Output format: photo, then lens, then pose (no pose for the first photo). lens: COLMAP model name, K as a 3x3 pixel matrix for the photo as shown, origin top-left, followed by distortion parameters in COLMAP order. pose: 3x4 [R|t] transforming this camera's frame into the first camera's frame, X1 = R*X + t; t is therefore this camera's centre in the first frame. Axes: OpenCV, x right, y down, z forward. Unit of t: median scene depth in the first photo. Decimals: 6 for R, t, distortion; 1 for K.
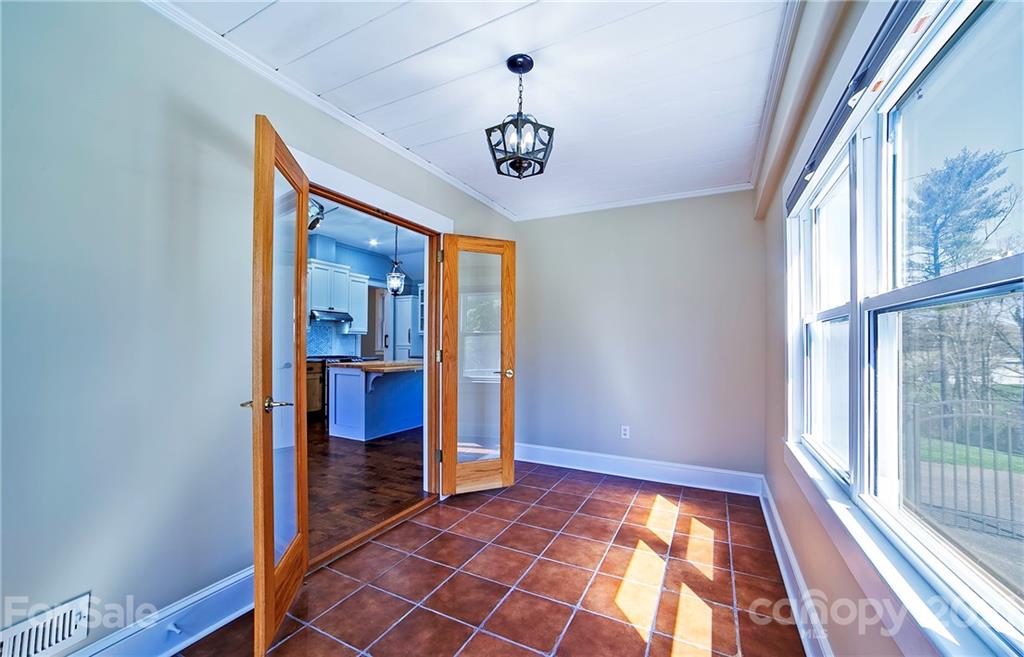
lens RADIAL K [[406.1, 0, 512.0], [0, 406.1, 328.5], [0, 0, 1]] dist [-0.031481, -0.000173]
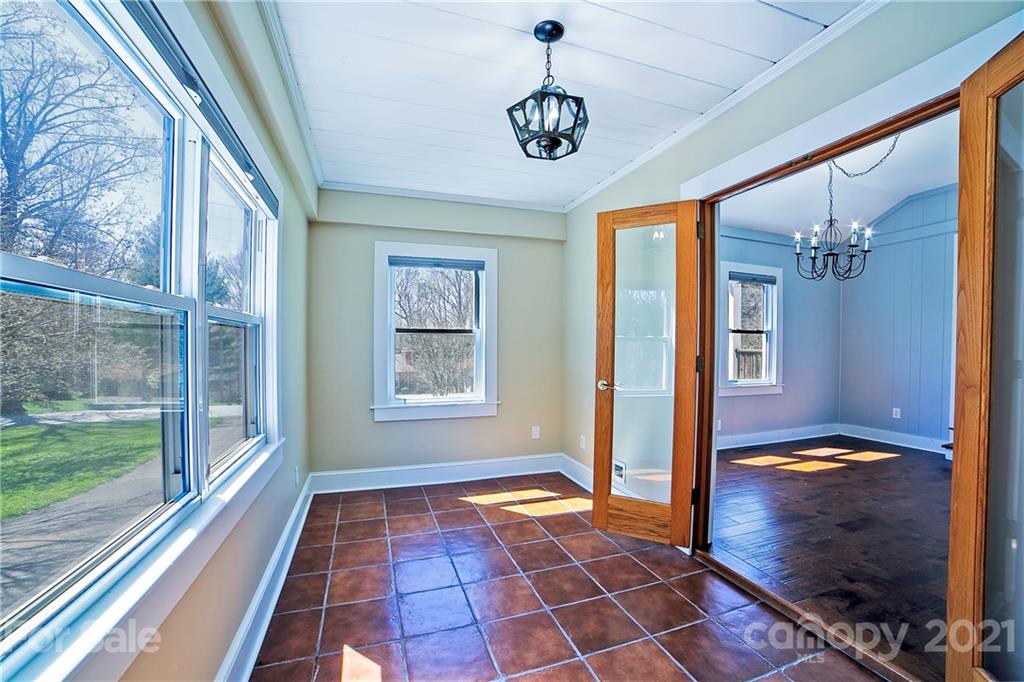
lens RADIAL K [[417.0, 0, 512.5], [0, 417.0, 350.3], [0, 0, 1]] dist [-0.077610, 0.000414]
pose [[-0.708304, -0.007672, -0.705866, 0.686695], [0.015493, 0.999531, -0.026411, 0.060553], [0.705738, -0.029643, -0.707853, 1.543795]]
